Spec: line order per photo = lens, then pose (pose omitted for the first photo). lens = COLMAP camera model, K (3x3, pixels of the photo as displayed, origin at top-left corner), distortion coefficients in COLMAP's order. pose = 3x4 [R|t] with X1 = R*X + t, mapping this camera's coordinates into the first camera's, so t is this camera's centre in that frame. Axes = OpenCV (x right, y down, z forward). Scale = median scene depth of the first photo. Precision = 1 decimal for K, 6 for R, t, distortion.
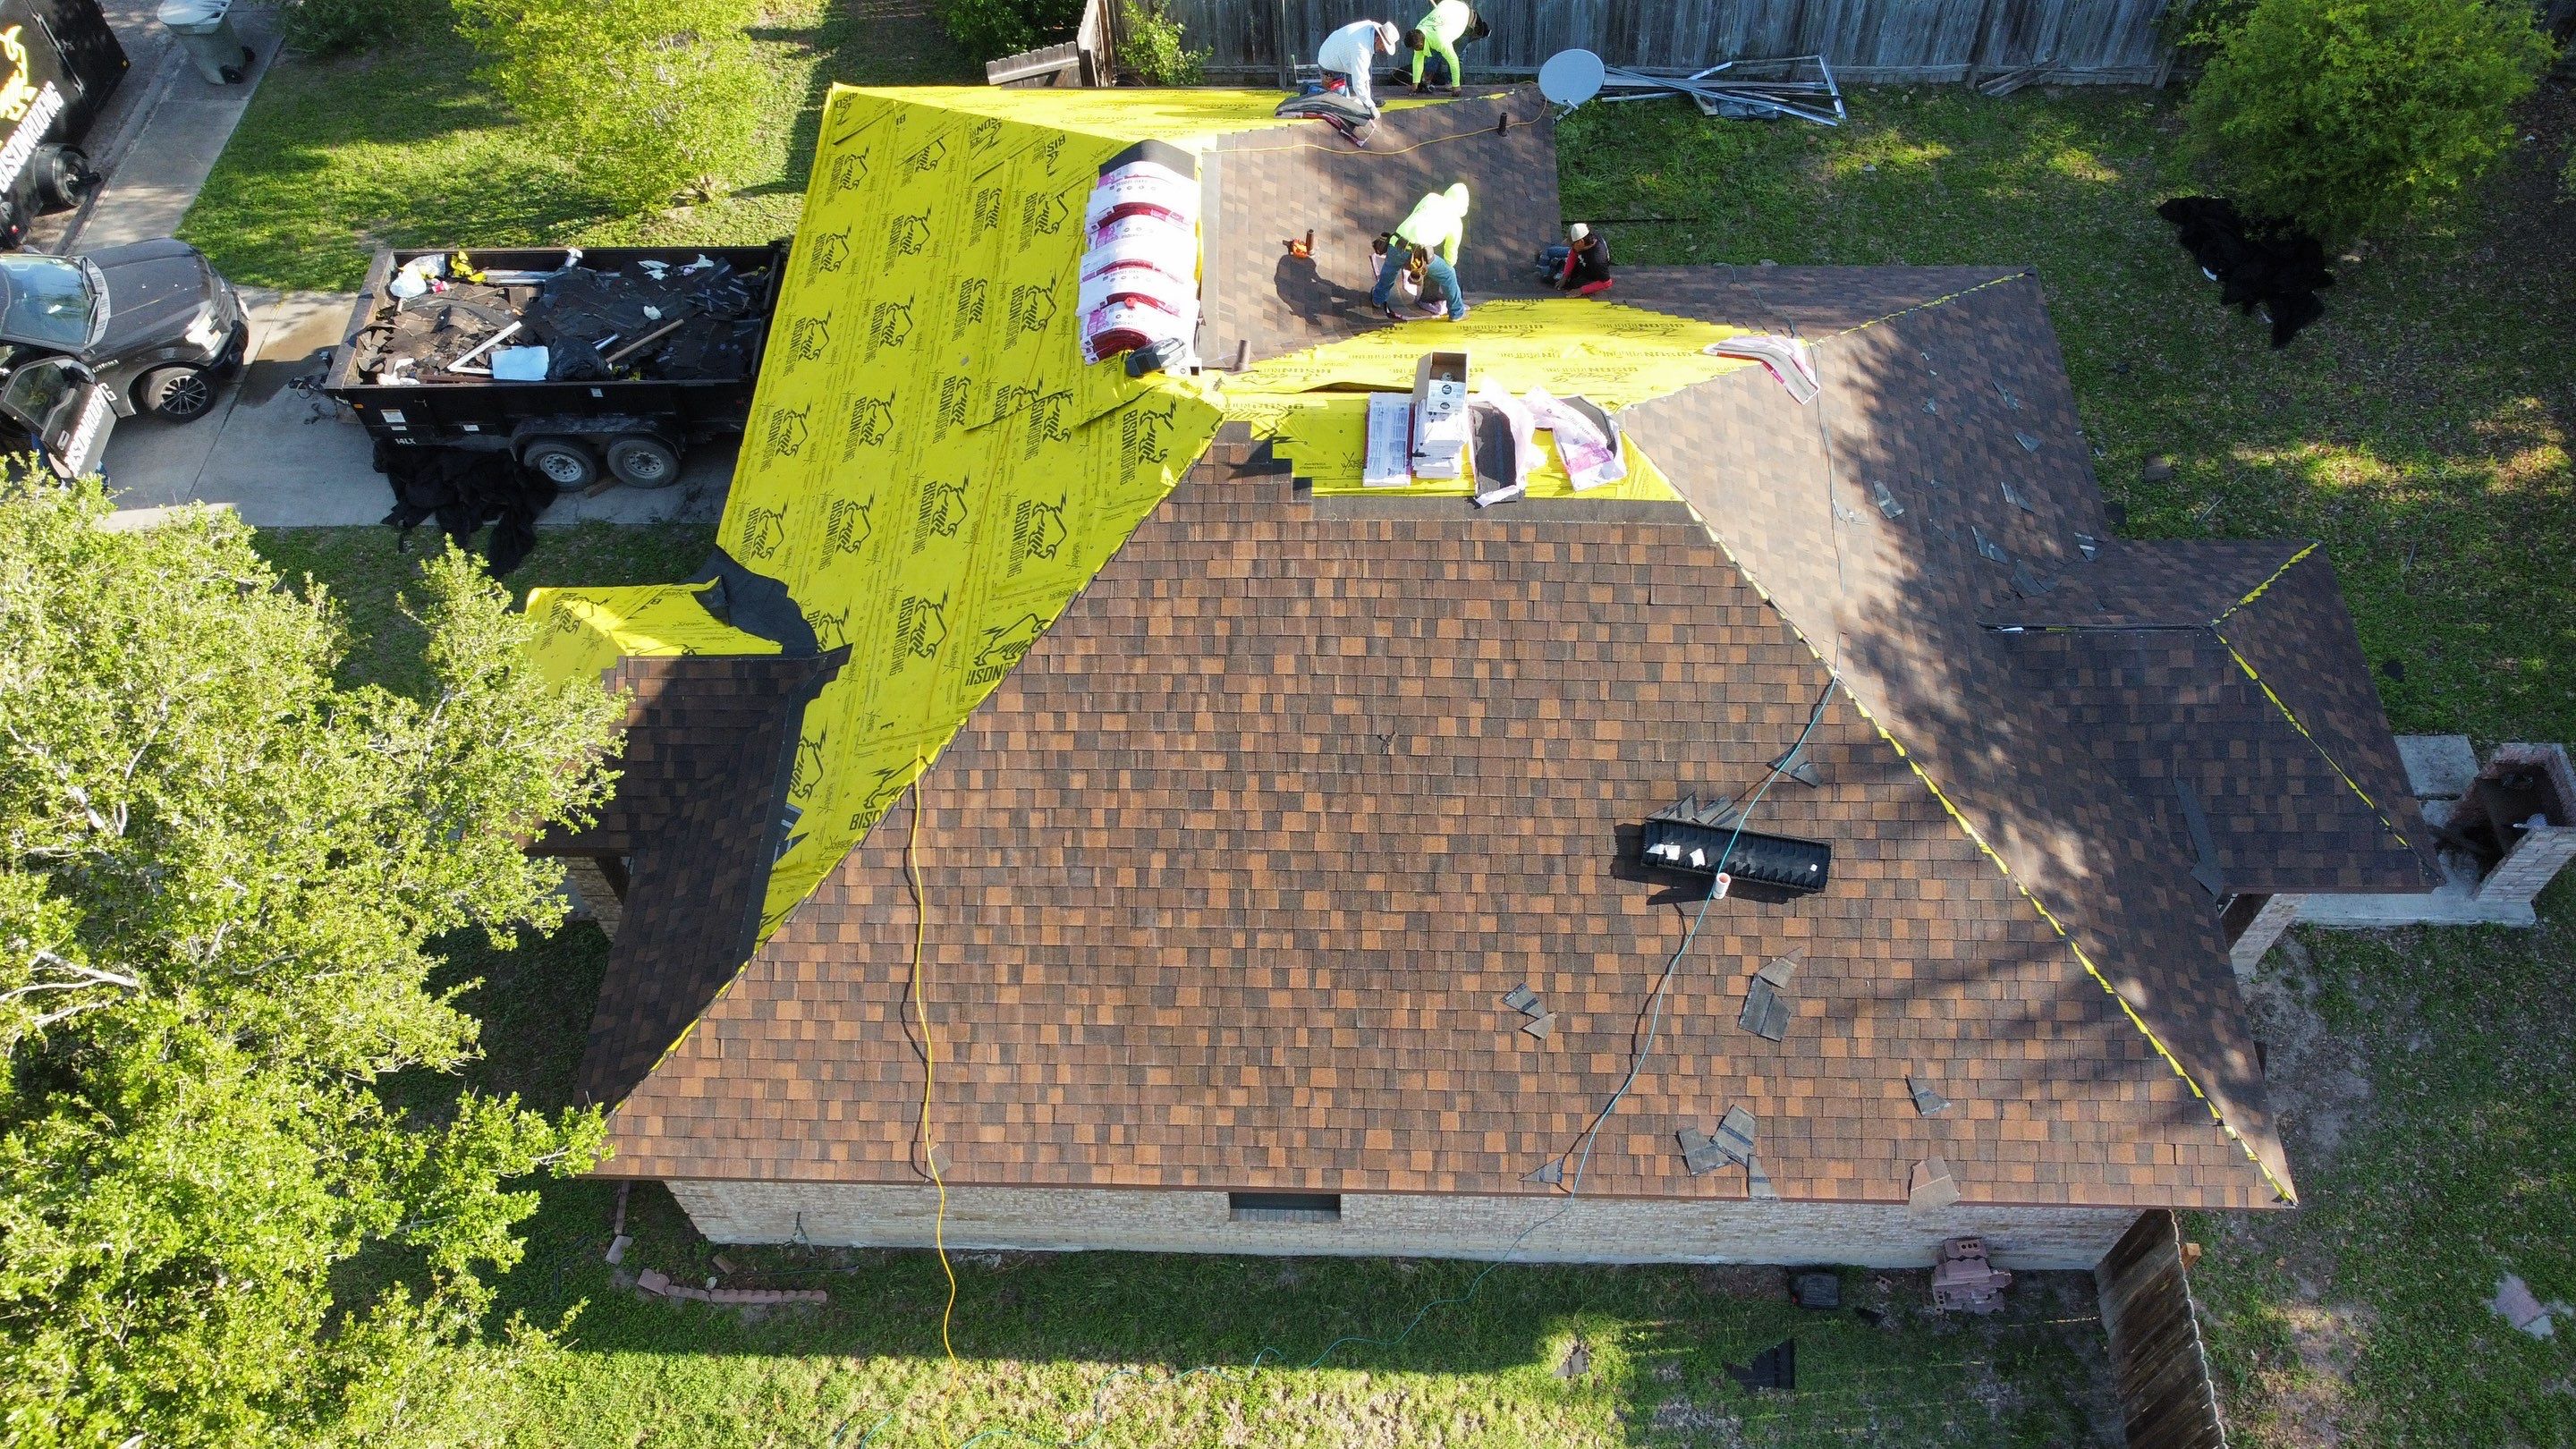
lens RADIAL K [[1932.0, 0, 1280.2], [0, 1932.0, 720.2], [0, 0, 1]] dist [0.017096, -0.024377]
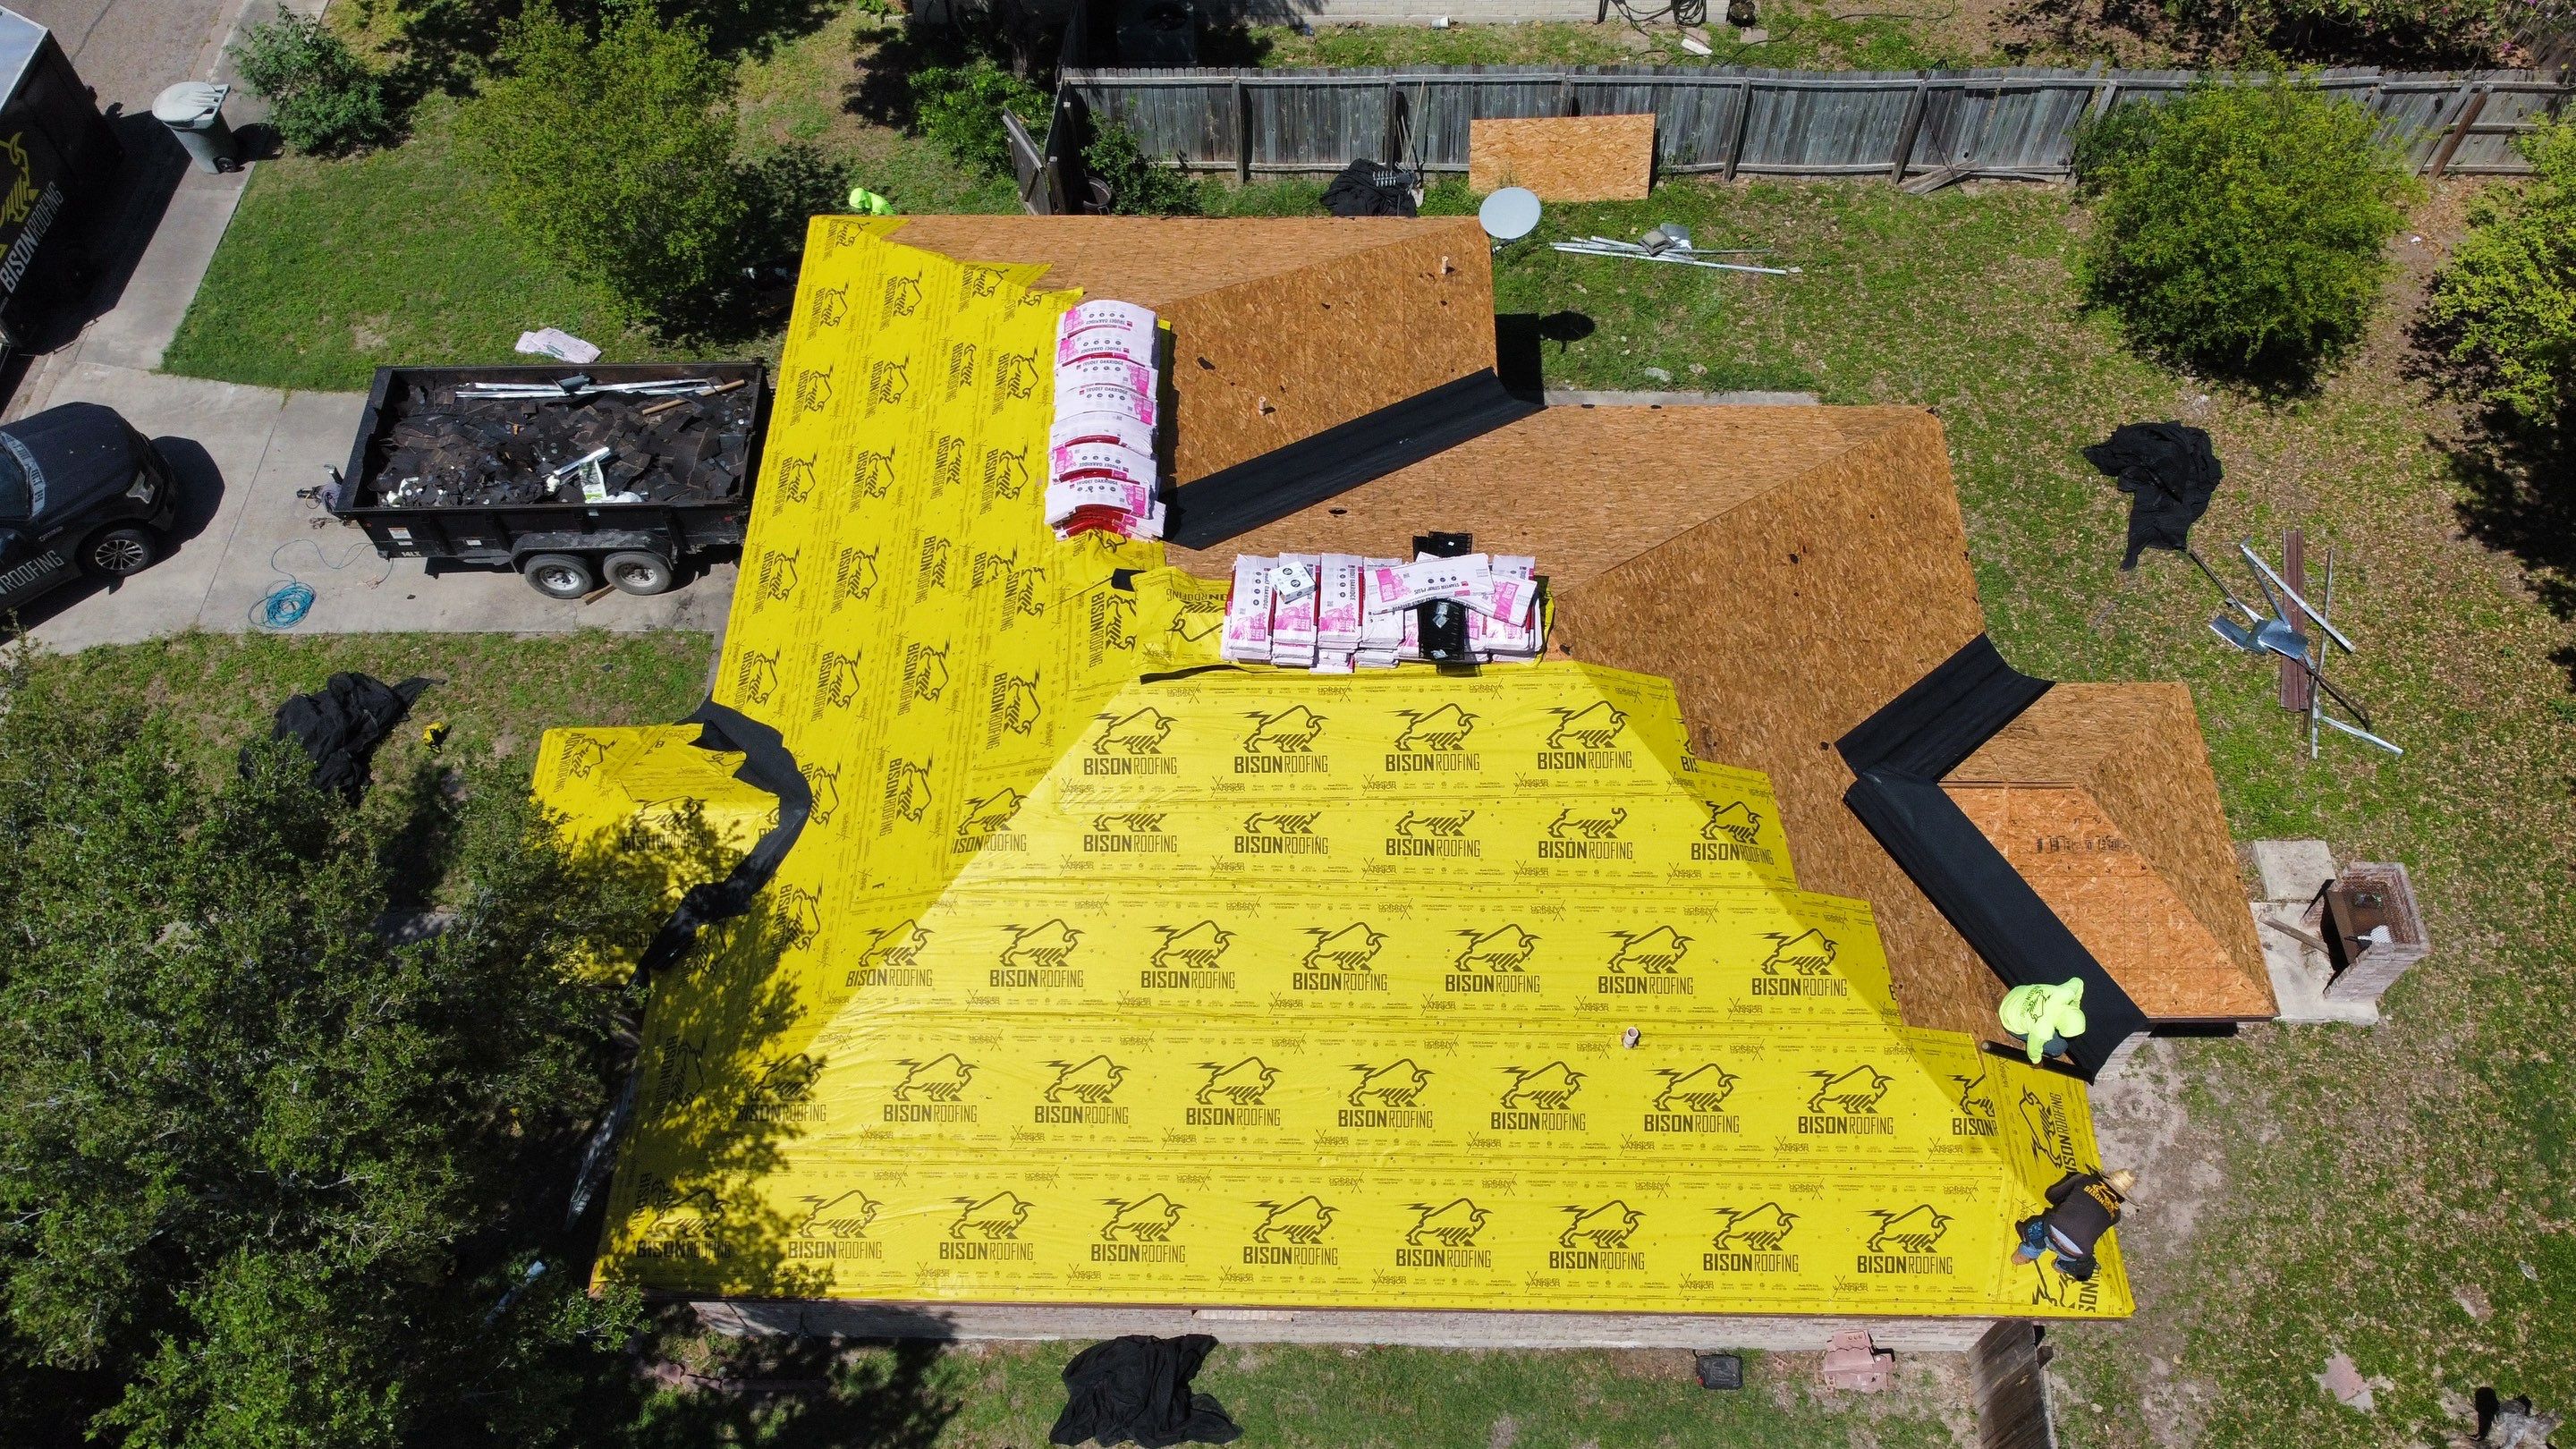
lens RADIAL K [[1932.0, 0, 1282.7], [0, 1932.0, 717.1], [0, 0, 1]] dist [0.017096, -0.024377]
pose [[0.999841, -0.004493, 0.017233, 0.008067], [0.003749, 0.999070, 0.042948, -0.141440], [-0.017410, -0.042876, 0.998929, -0.098889]]
